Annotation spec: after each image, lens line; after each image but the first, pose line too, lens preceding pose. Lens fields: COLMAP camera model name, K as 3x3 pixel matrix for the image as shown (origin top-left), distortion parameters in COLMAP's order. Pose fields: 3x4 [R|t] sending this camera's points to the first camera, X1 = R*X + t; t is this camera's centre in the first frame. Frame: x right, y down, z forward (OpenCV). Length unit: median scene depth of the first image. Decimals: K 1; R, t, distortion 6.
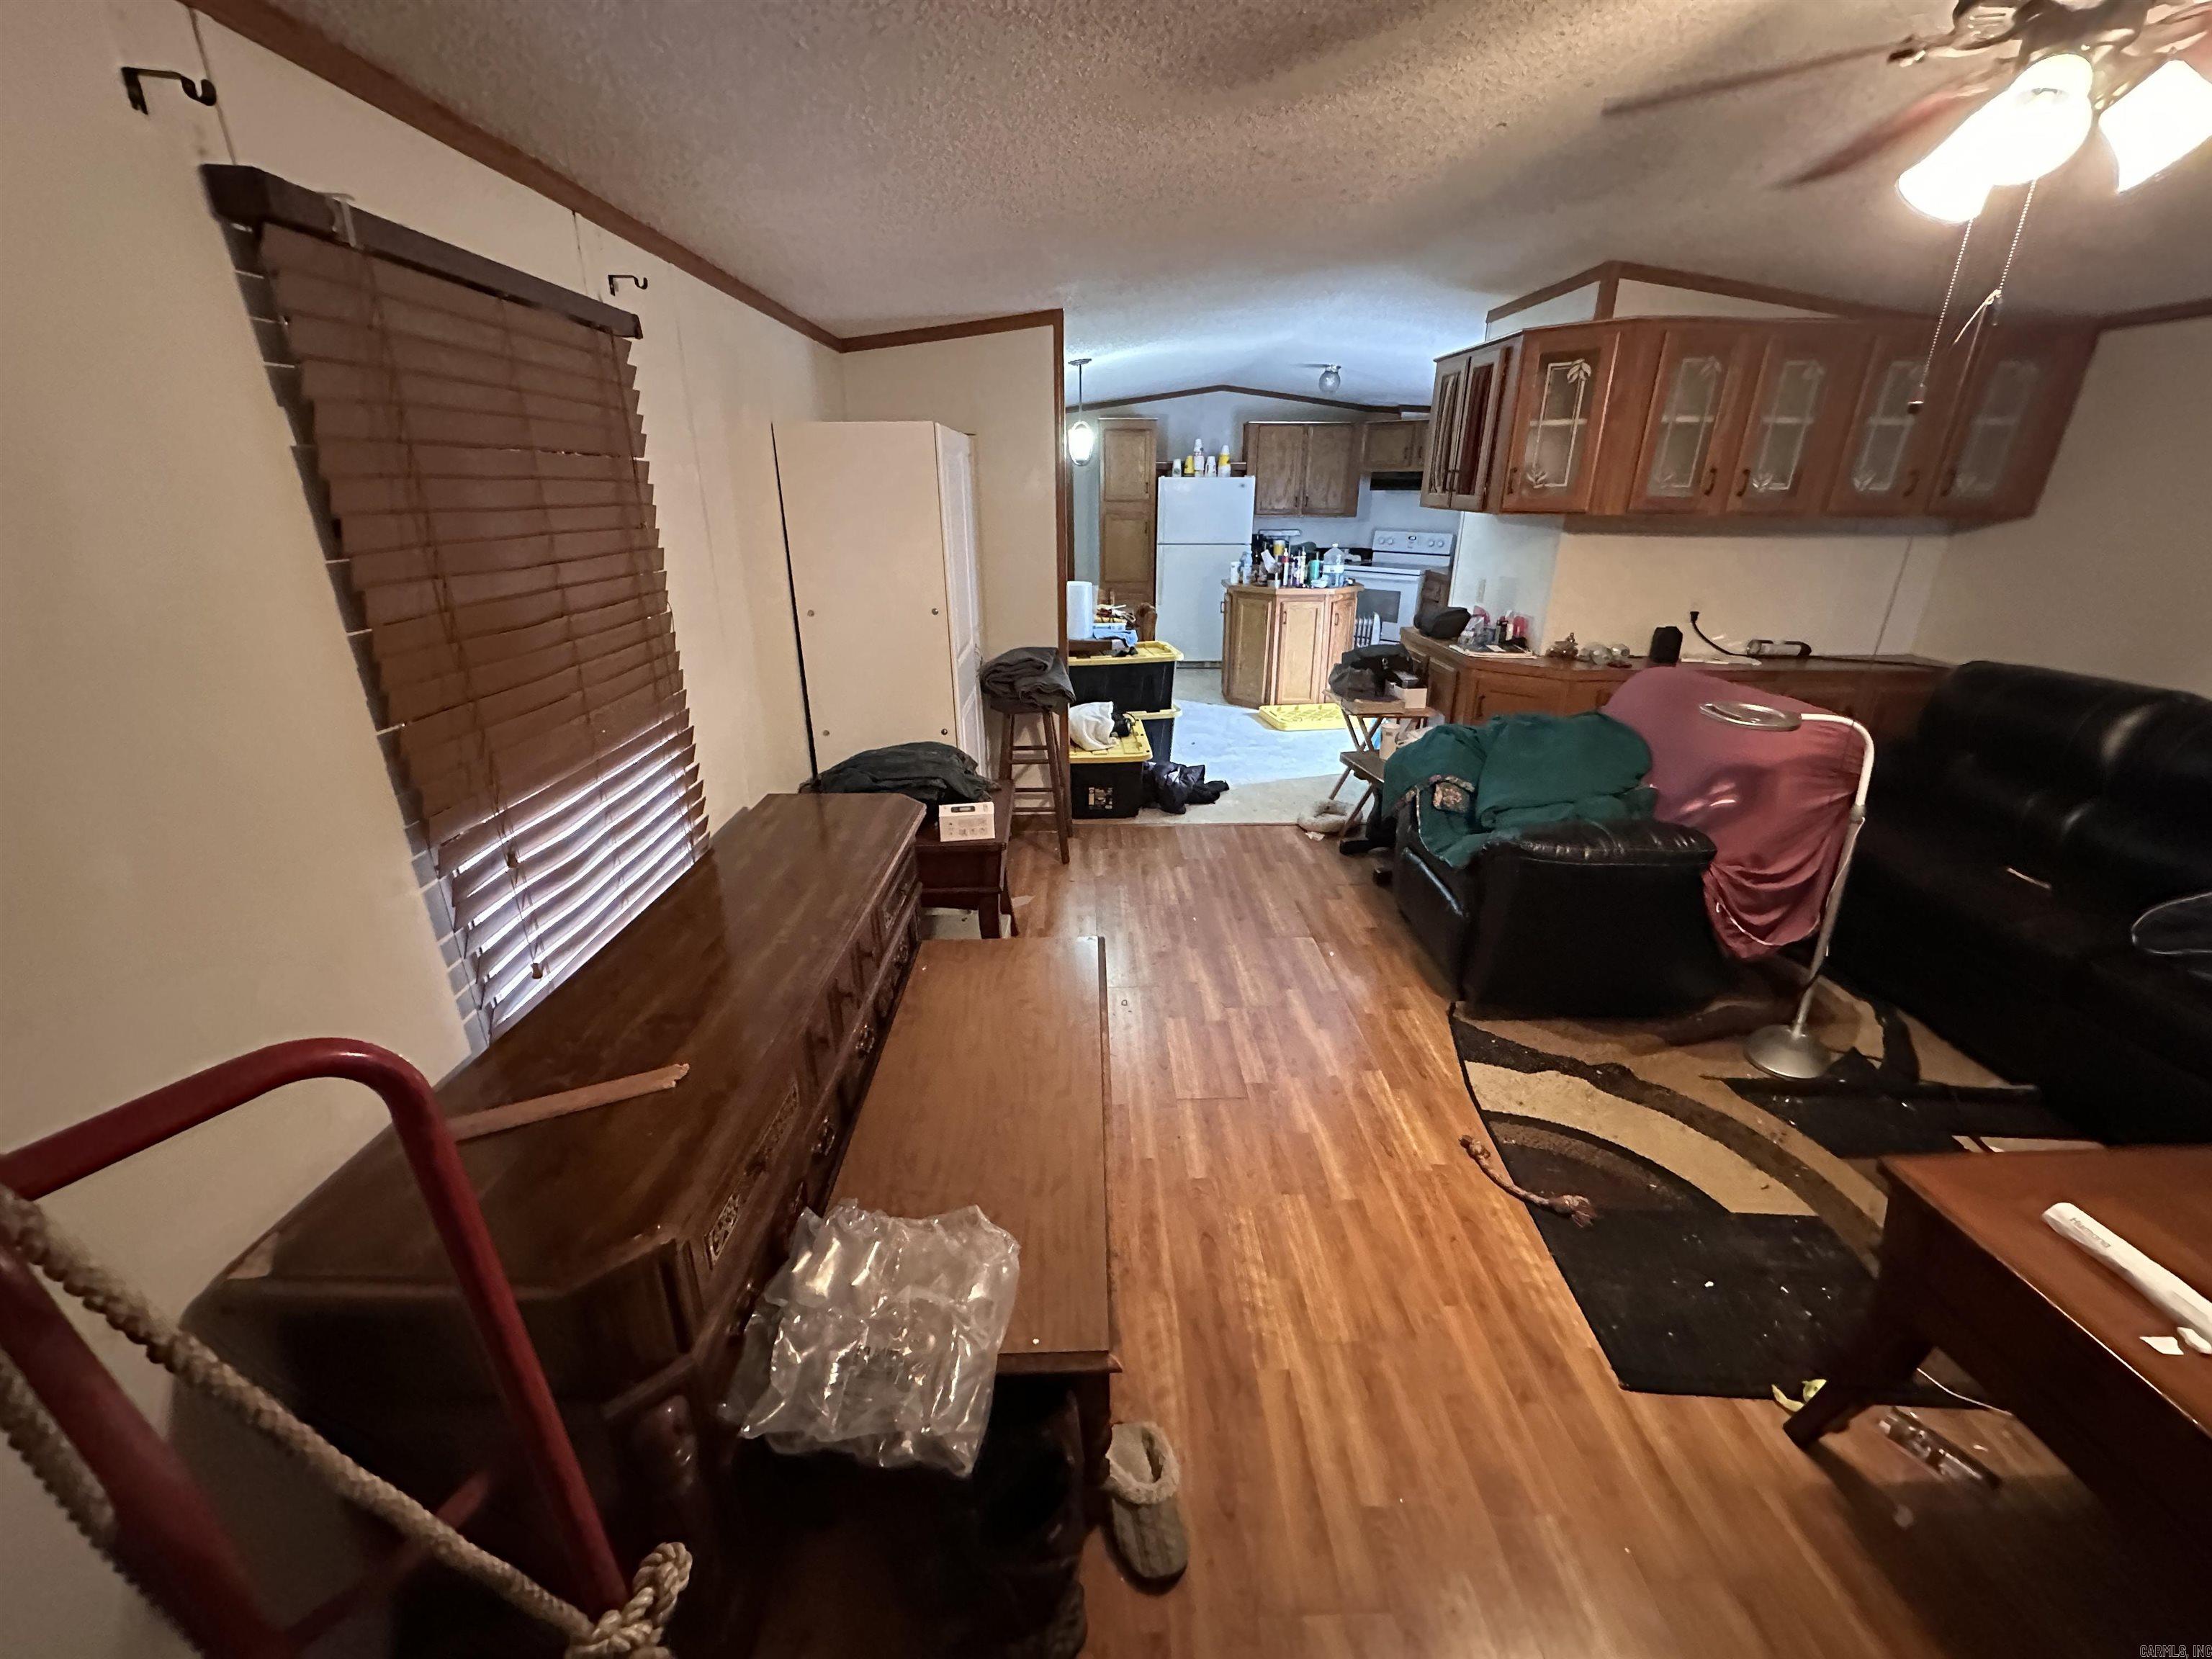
lens RADIAL K [[875.8, 0, 1114.0], [0, 875.8, 829.6], [0, 0, 1]] dist [-0.002912, -0.000062]
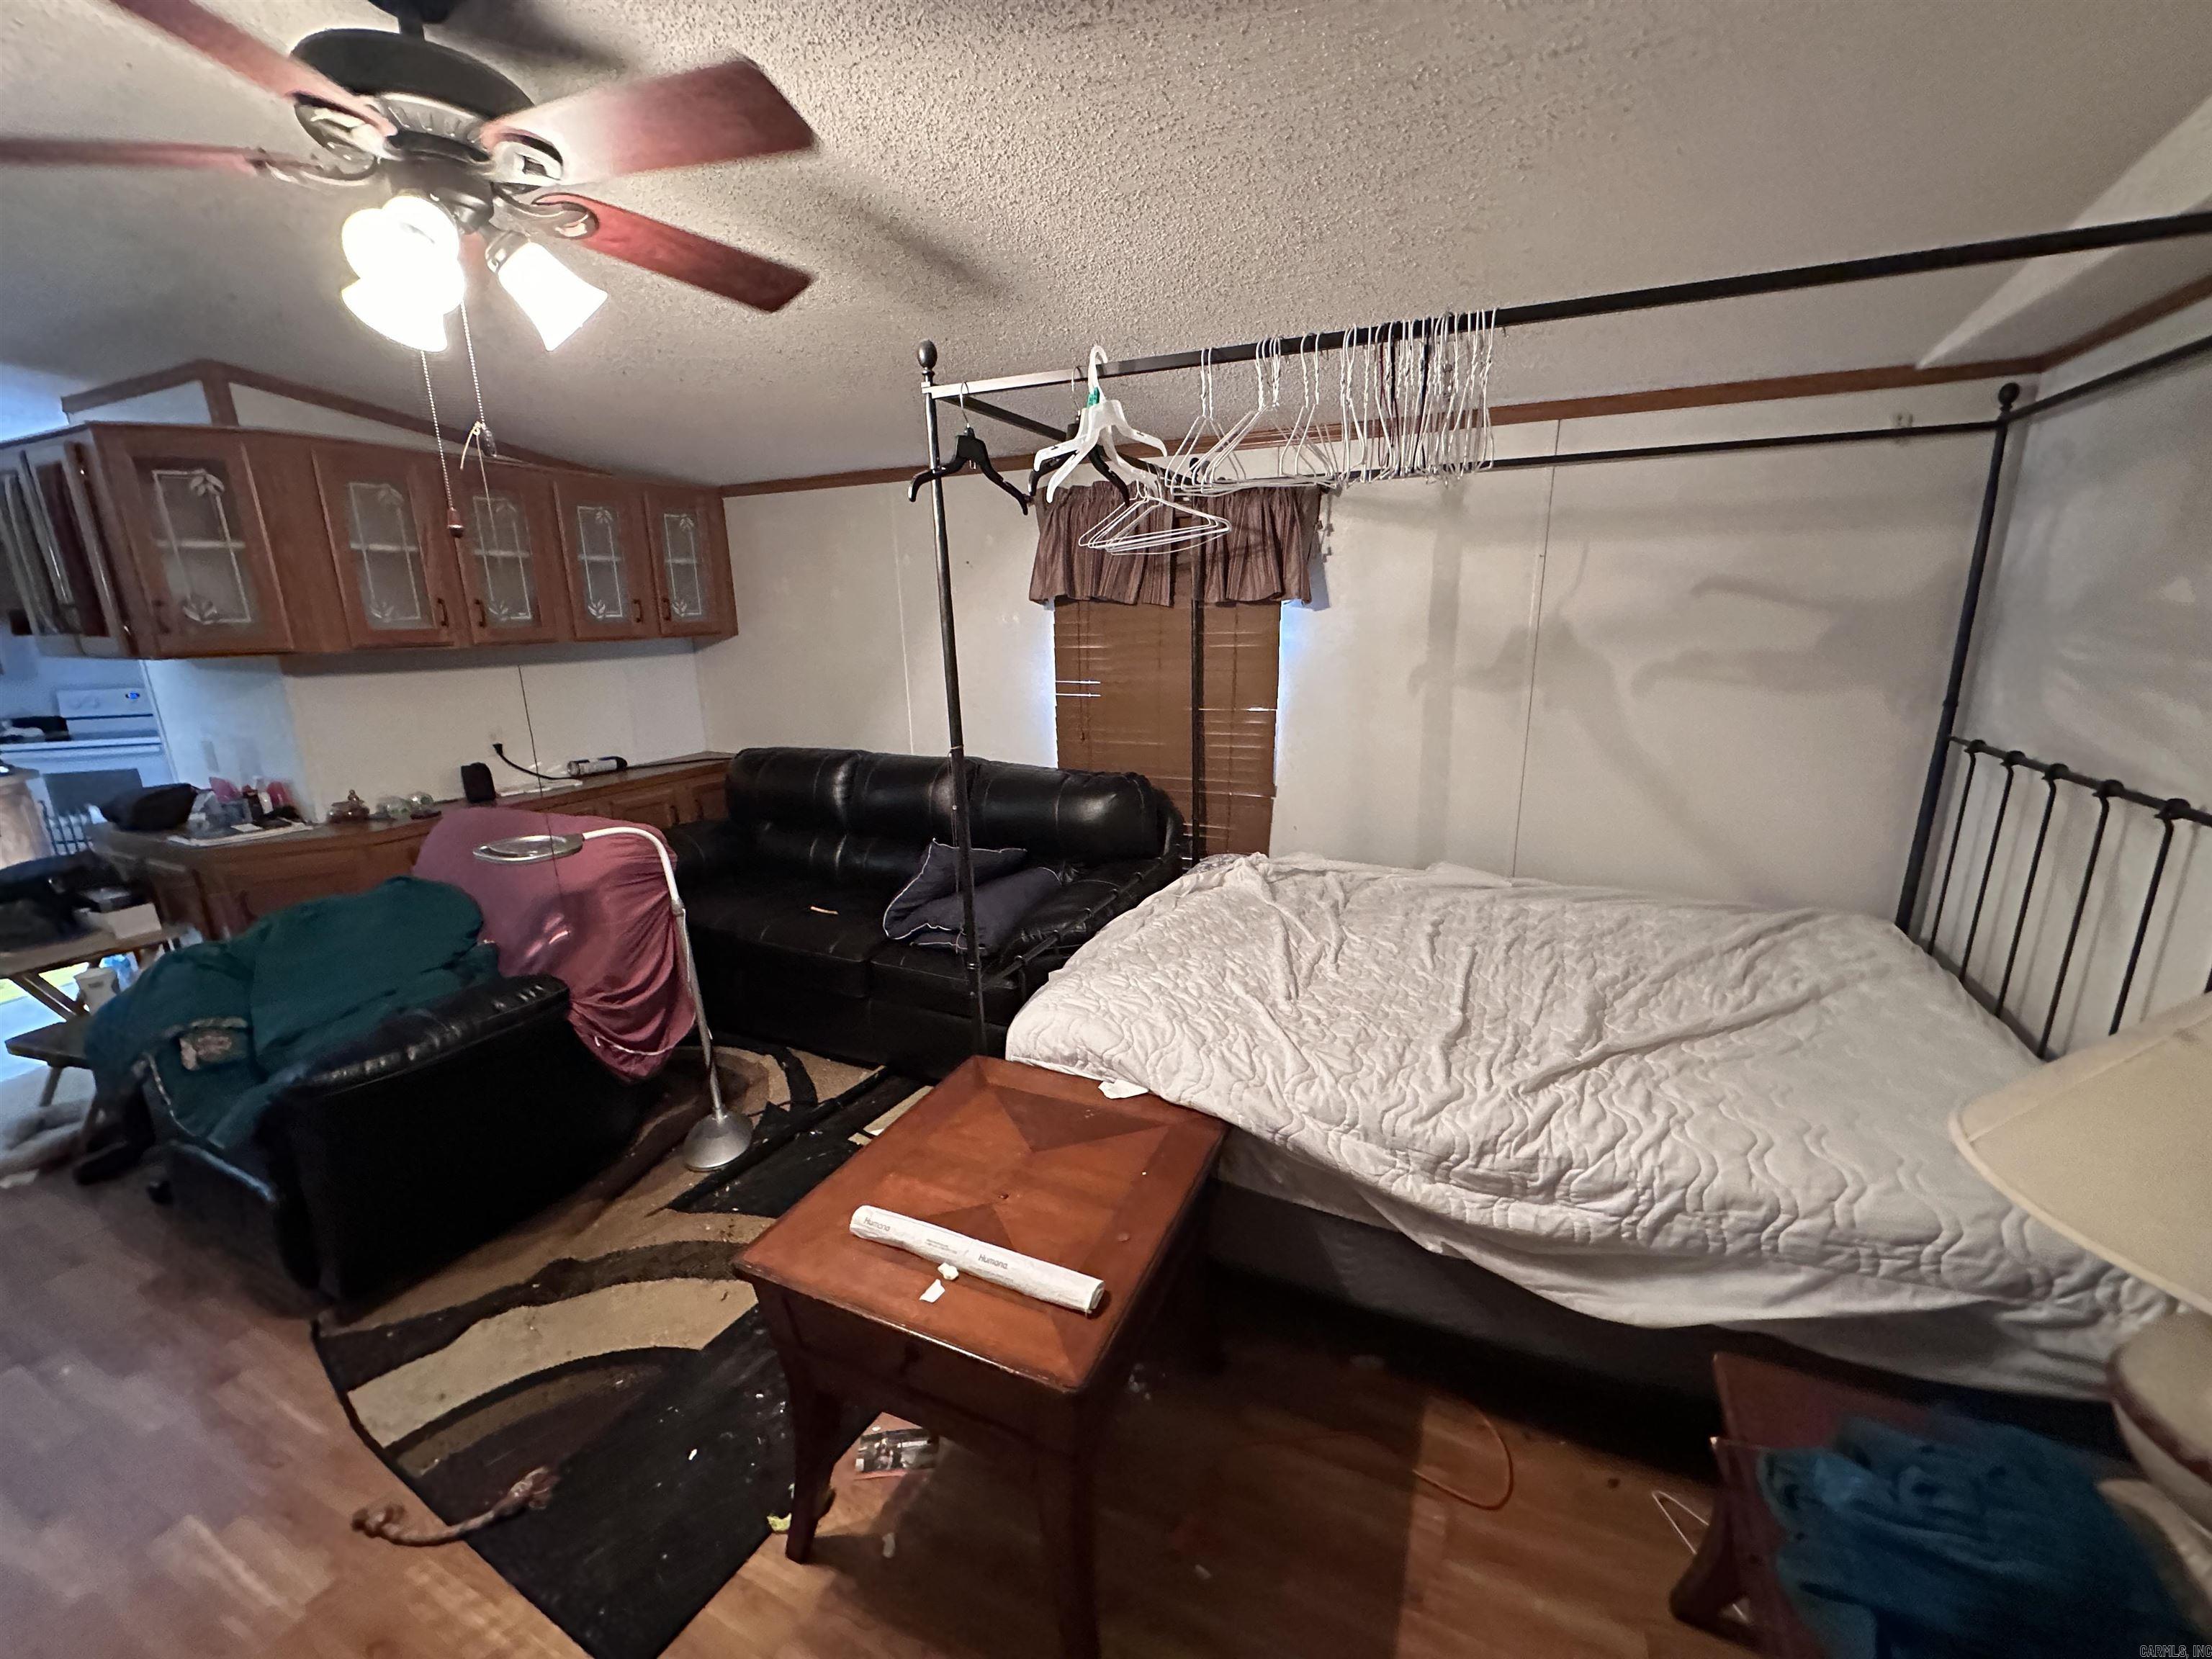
lens RADIAL K [[875.8, 0, 1101.0], [0, 875.8, 829.8], [0, 0, 1]] dist [-0.002912, -0.000062]
pose [[0.451456, -0.231353, 0.861779, 0.170175], [0.346964, 0.935312, 0.069331, -0.001432], [-0.822072, 0.267706, 0.502524, 0.016396]]
